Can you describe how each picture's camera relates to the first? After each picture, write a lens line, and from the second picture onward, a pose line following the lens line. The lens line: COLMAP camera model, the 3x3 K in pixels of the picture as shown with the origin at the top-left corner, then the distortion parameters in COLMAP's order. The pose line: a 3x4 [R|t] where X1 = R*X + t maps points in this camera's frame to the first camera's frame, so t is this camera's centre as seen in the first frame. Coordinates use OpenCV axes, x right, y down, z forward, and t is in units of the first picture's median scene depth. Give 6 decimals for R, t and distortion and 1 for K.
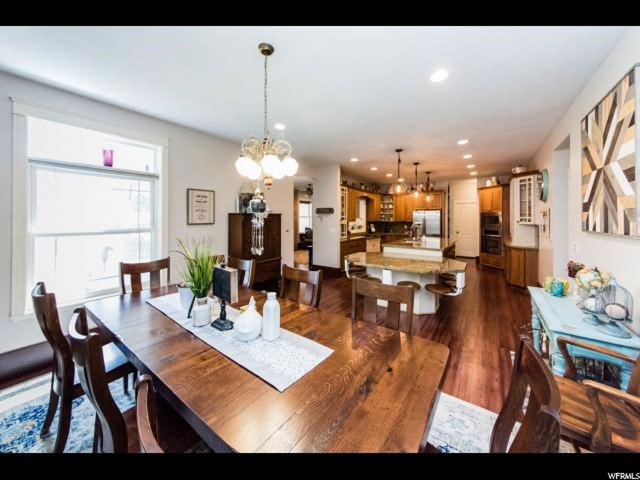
lens RADIAL K [[225.0, 0, 305.7], [0, 225.0, 218.6], [0, 0, 1]] dist [-0.011294, -0.000119]
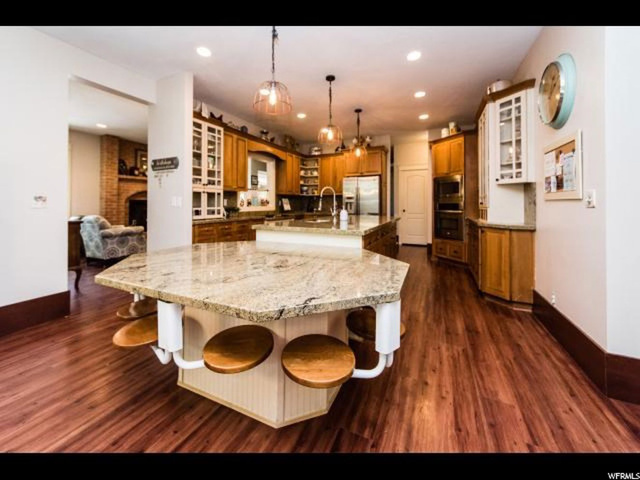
lens RADIAL K [[266.4, 0, 299.4], [0, 266.4, 202.3], [0, 0, 1]] dist [0.003925, -0.000543]
pose [[0.978349, 0.002135, 0.206953, 0.242026], [-0.001660, 0.999996, -0.002469, 0.051470], [-0.206957, 0.002072, 0.978348, 0.325786]]
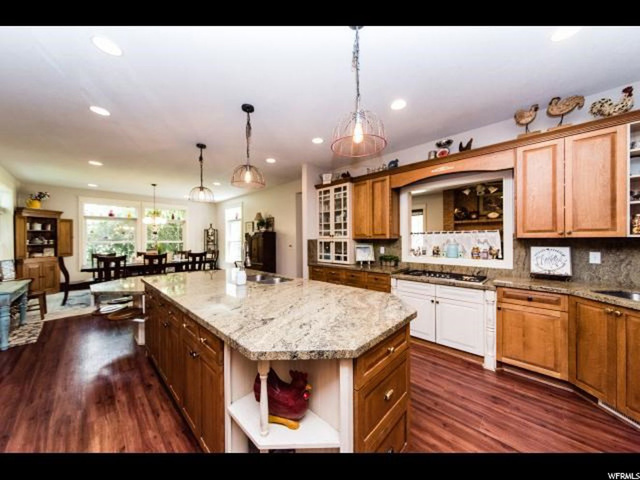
lens RADIAL K [[227.1, 0, 329.9], [0, 227.1, 234.6], [0, 0, 1]] dist [0.002024, -0.001061]
pose [[-0.055629, -0.016239, -0.998319, 0.824054], [0.009193, 0.999817, -0.016776, 0.016066], [0.998409, -0.010111, -0.055470, 1.021406]]
